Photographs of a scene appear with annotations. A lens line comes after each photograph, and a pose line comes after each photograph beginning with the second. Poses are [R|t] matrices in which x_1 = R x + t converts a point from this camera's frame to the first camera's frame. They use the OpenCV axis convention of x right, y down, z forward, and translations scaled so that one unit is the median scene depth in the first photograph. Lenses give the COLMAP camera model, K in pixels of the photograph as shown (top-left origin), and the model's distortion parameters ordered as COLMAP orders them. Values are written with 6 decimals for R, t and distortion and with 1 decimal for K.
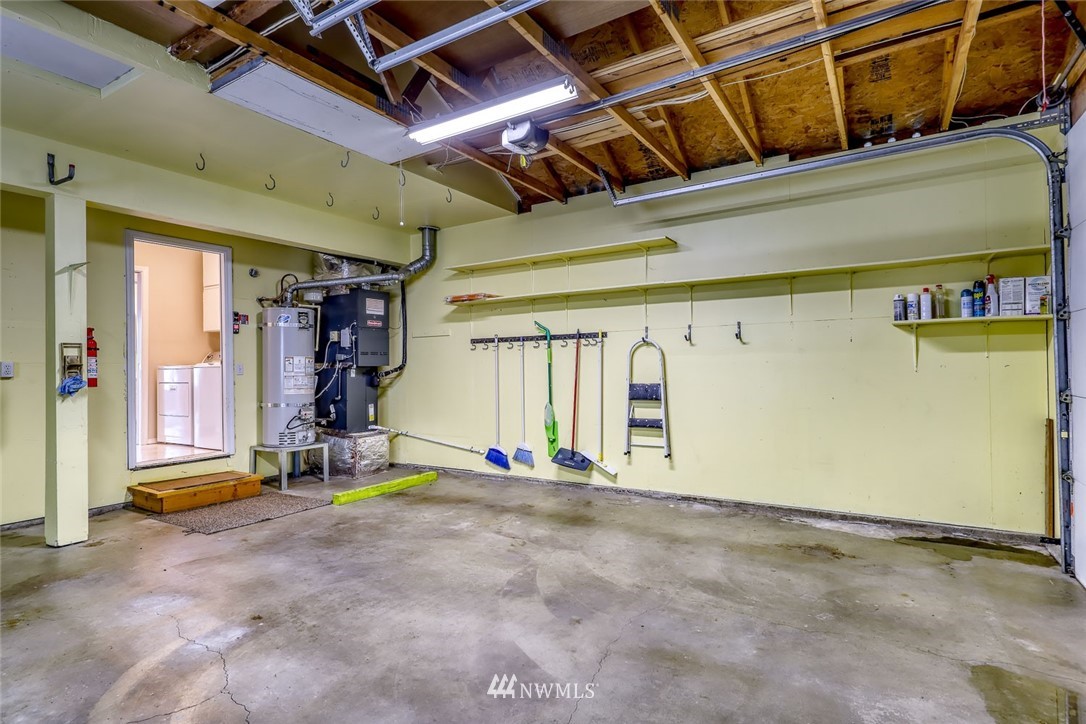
lens RADIAL K [[552.6, 0, 542.7], [0, 552.6, 366.4], [0, 0, 1]] dist [0.002025, -0.000136]
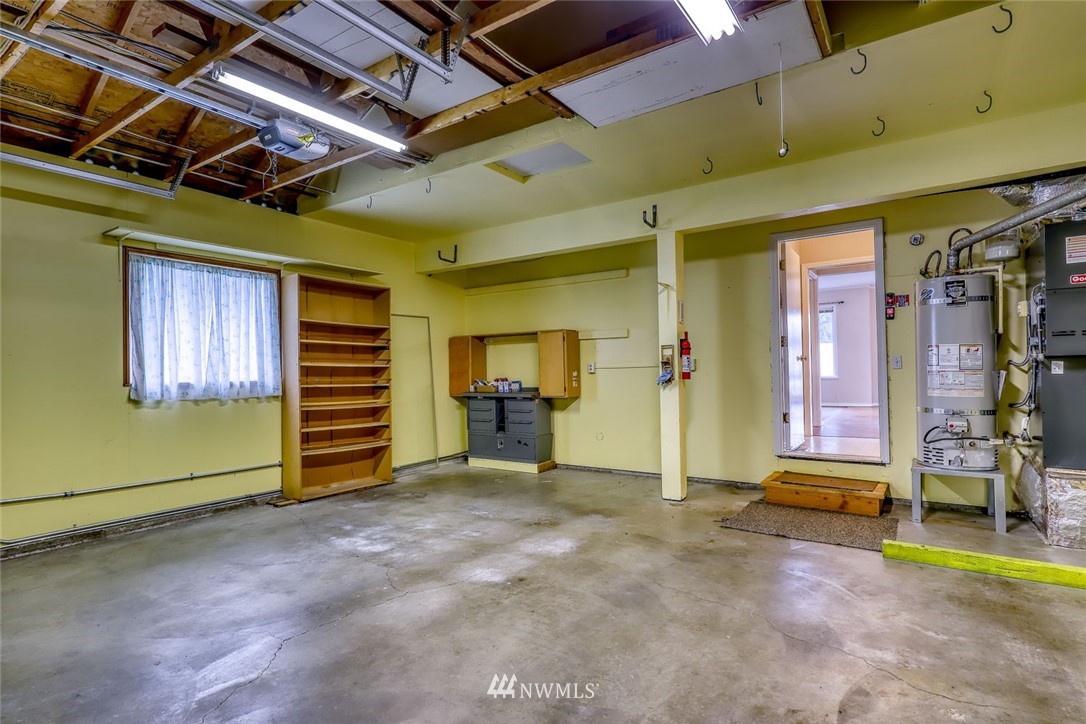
lens RADIAL K [[552.6, 0, 544.0], [0, 552.6, 364.0], [0, 0, 1]] dist [0.002025, -0.000136]
pose [[-0.055838, 0.002605, -0.998436, 0.459239], [0.019297, 0.999813, 0.001529, -0.005067], [0.998253, -0.019182, -0.055878, 0.781528]]
